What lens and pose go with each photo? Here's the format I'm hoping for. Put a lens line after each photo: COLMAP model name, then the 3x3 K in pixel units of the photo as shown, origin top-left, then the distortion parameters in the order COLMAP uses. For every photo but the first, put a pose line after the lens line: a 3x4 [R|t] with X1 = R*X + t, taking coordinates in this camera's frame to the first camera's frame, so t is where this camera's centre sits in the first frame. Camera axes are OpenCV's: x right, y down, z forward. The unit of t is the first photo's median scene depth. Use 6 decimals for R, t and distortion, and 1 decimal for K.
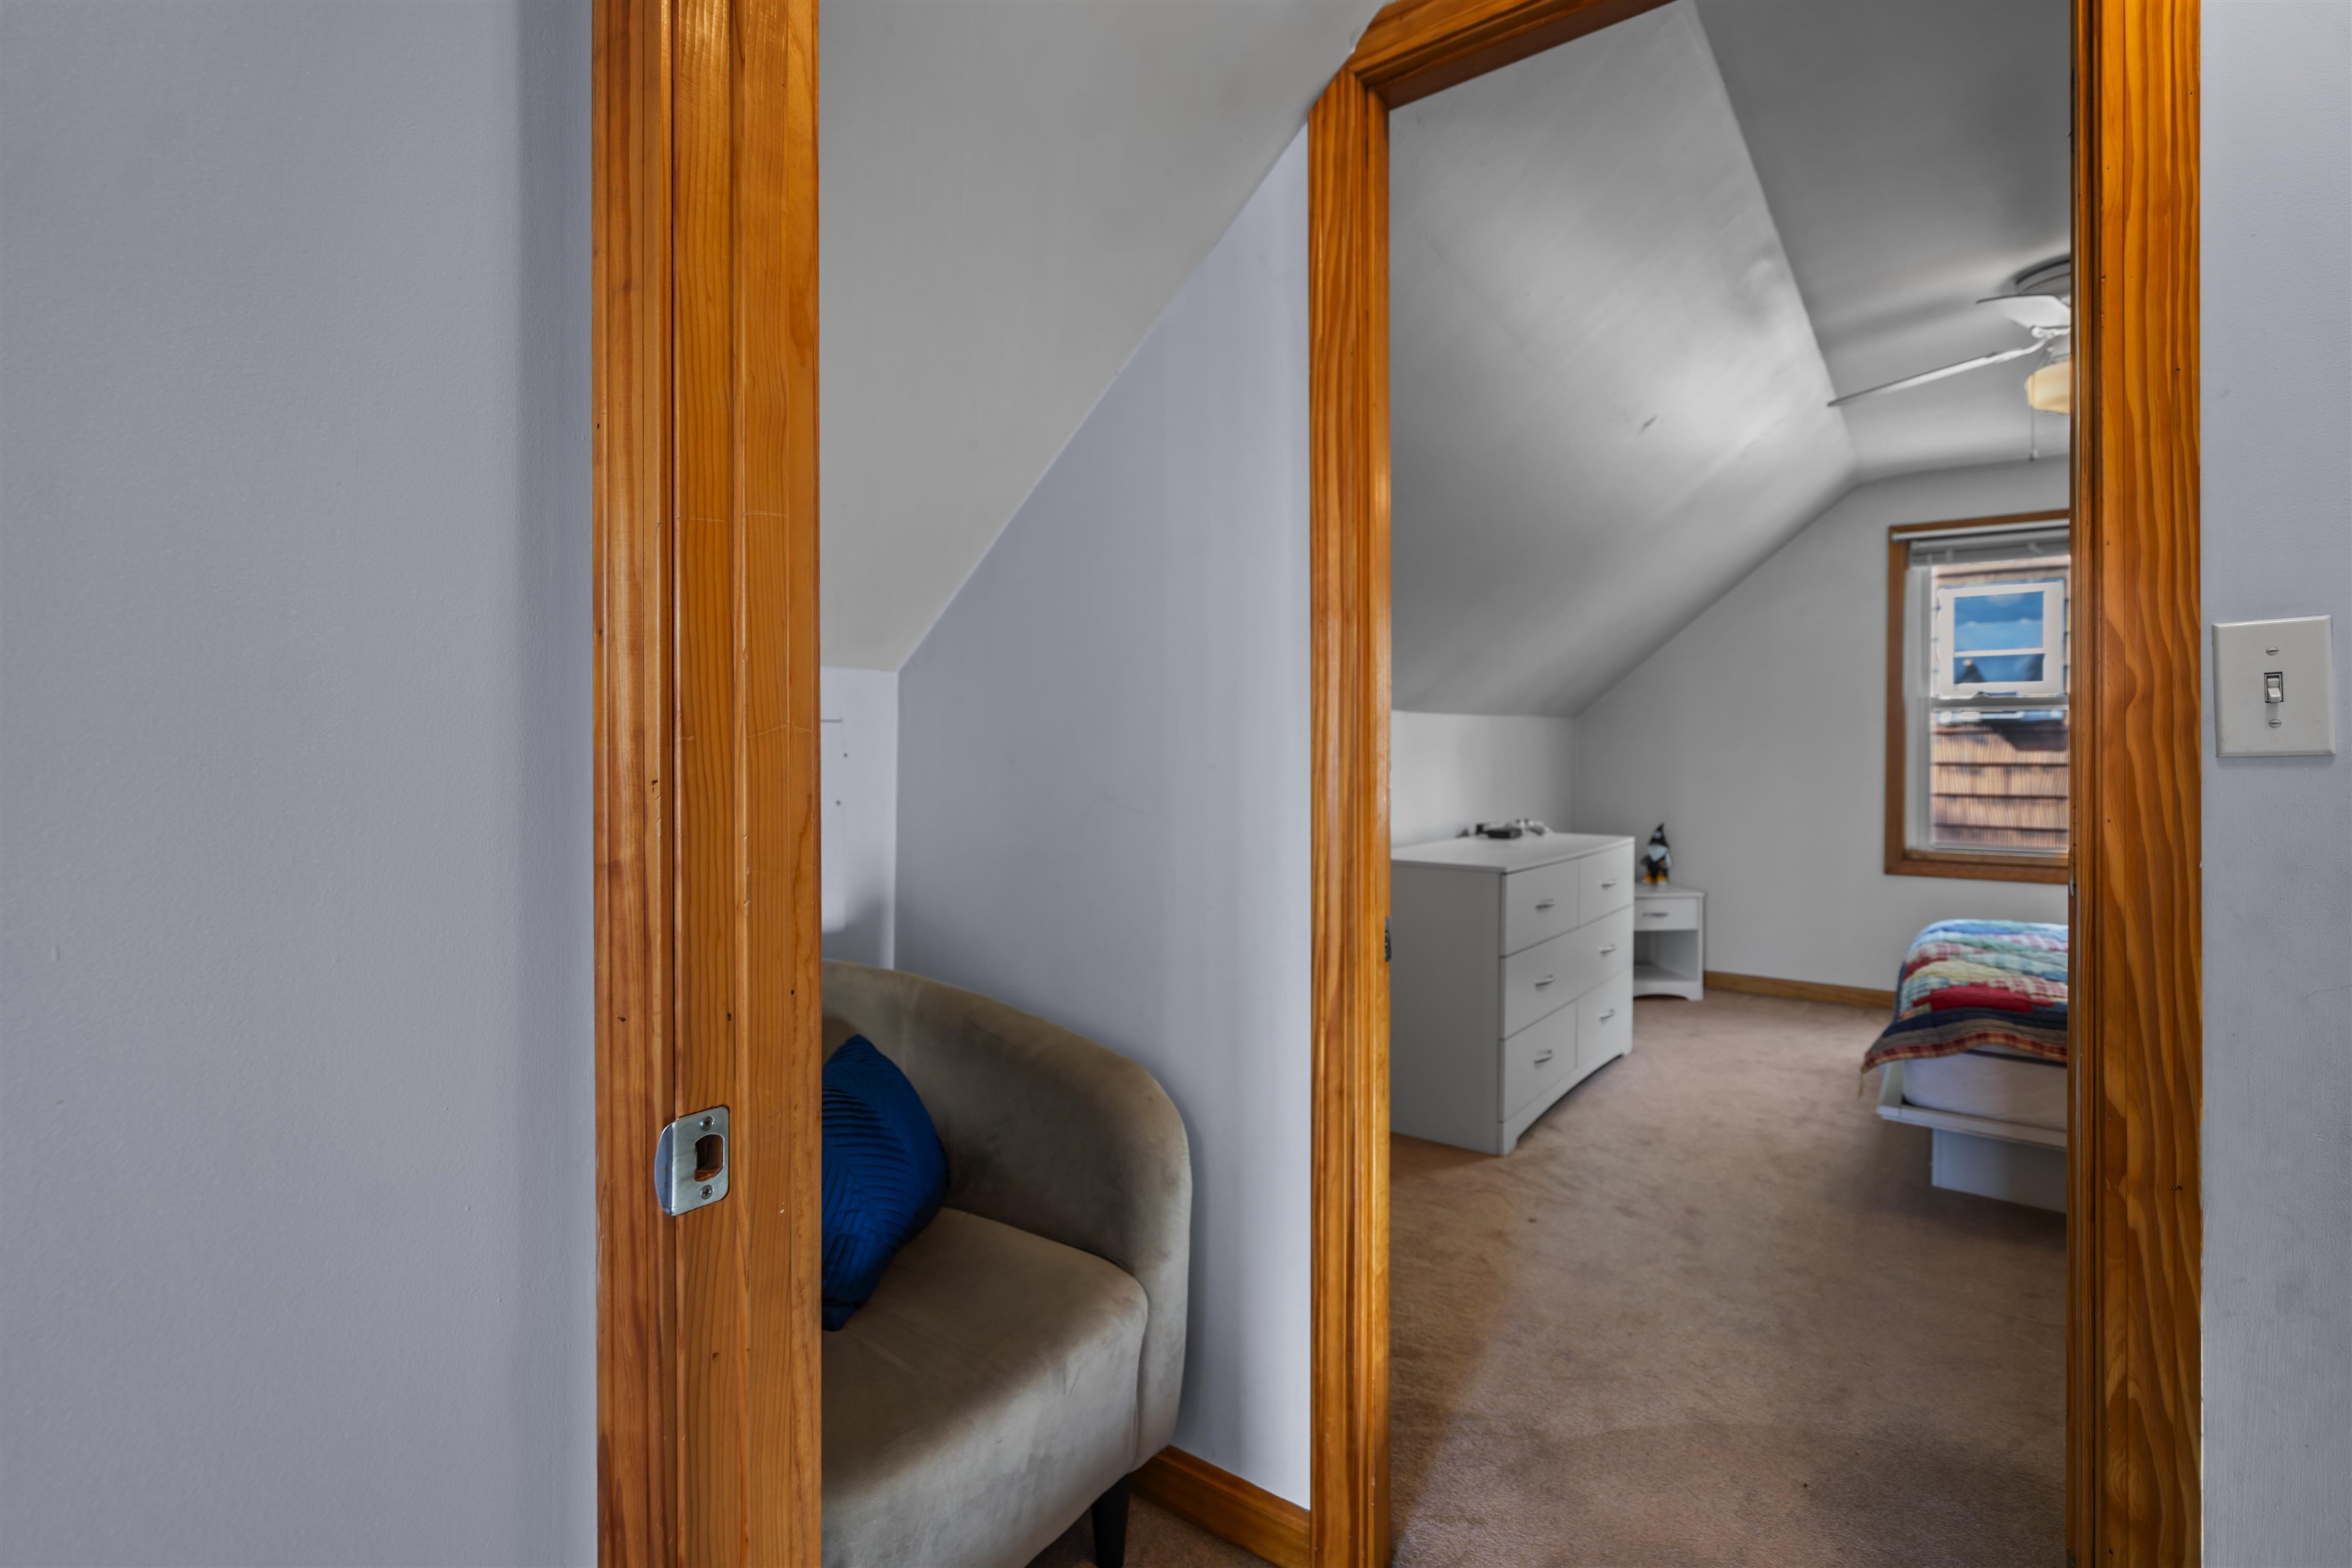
lens RADIAL K [[1084.7, 0, 1175.6], [0, 1084.7, 765.6], [0, 0, 1]] dist [-0.005340, 0.003222]
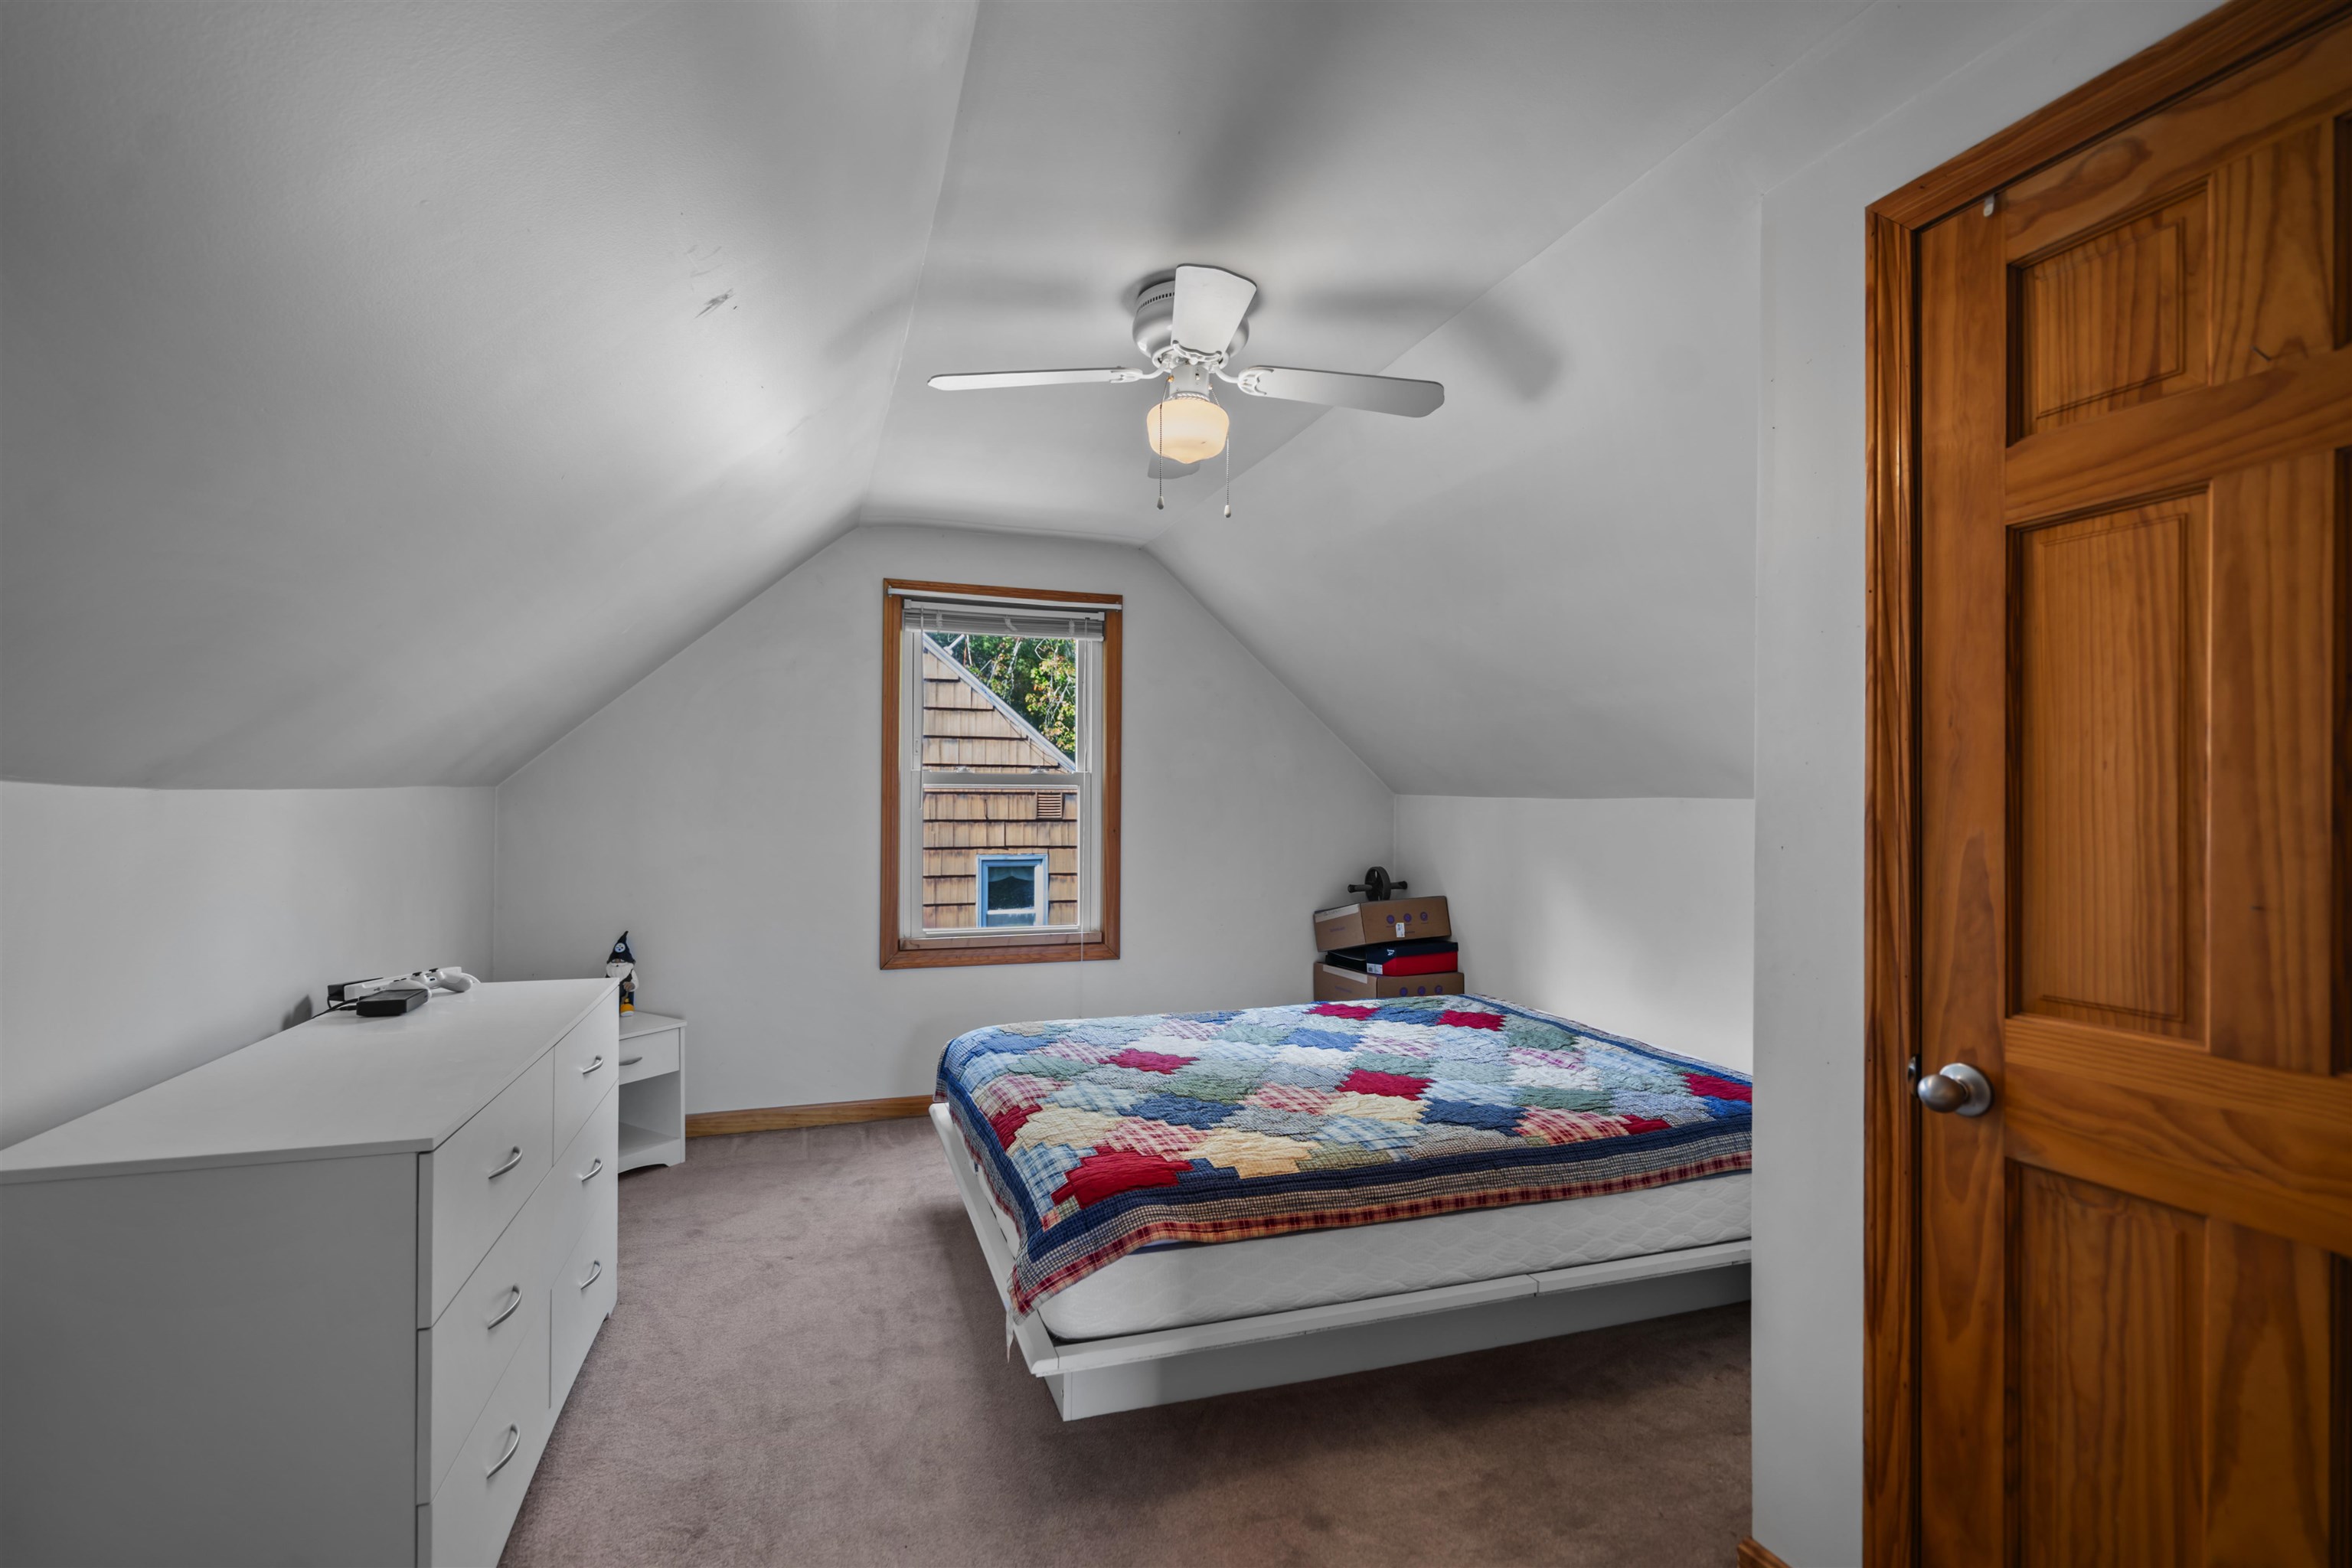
lens RADIAL K [[1084.7, 0, 1170.1], [0, 1084.7, 813.1], [0, 0, 1]] dist [-0.005340, 0.003222]
pose [[0.579052, -0.005444, 0.815273, 0.071740], [0.005218, 0.999982, 0.002972, -0.031092], [-0.815274, 0.002533, 0.579070, 0.309331]]
